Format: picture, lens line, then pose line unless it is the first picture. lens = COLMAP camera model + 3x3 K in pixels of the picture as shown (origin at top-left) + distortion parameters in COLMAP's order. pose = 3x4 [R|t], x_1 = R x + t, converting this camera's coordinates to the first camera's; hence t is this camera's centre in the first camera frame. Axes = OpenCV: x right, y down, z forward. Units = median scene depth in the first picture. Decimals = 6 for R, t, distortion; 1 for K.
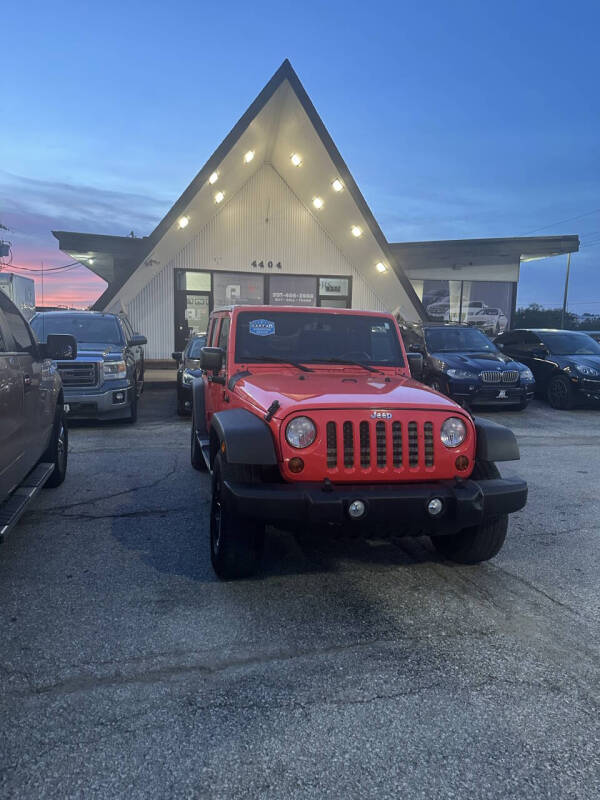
lens RADIAL K [[556.3, 0, 296.4], [0, 556.3, 397.1], [0, 0, 1]] dist [0.061879, -0.072350]
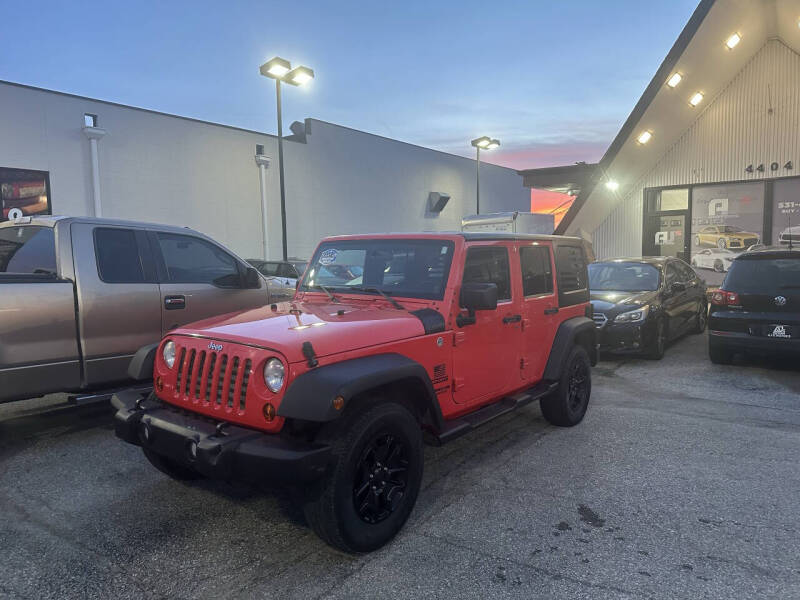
lens RADIAL K [[556.3, 0, 403.3], [0, 556.3, 305.7], [0, 0, 1]] dist [0.061879, -0.072350]
pose [[0.639457, 0.036372, -0.767966, 0.443202], [-0.064553, 0.997893, -0.006489, -0.020935], [0.766112, 0.053724, 0.640458, 0.250955]]
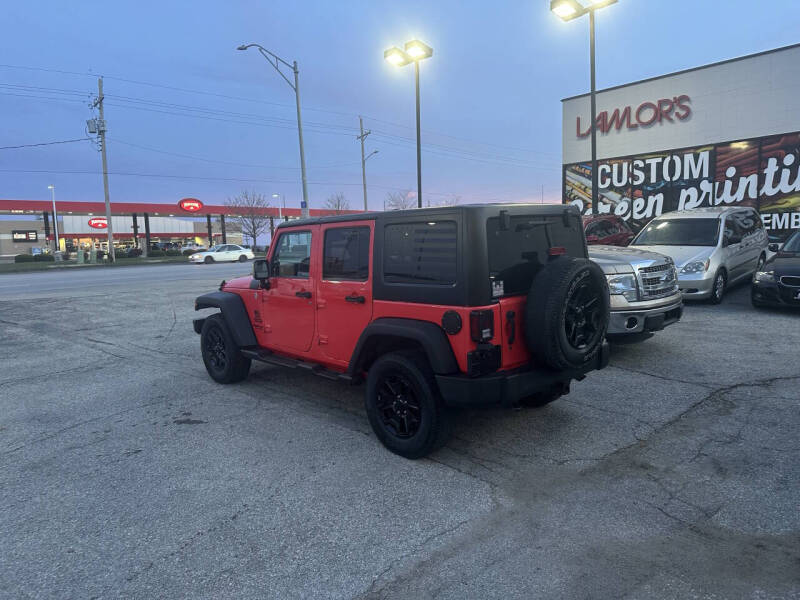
lens RADIAL K [[556.3, 0, 399.1], [0, 556.3, 302.8], [0, 0, 1]] dist [0.061879, -0.072350]
pose [[-0.865774, 0.062733, -0.496488, 0.313502], [-0.044413, 0.978565, 0.201092, -0.136664], [0.498461, 0.196150, -0.844430, 1.242117]]
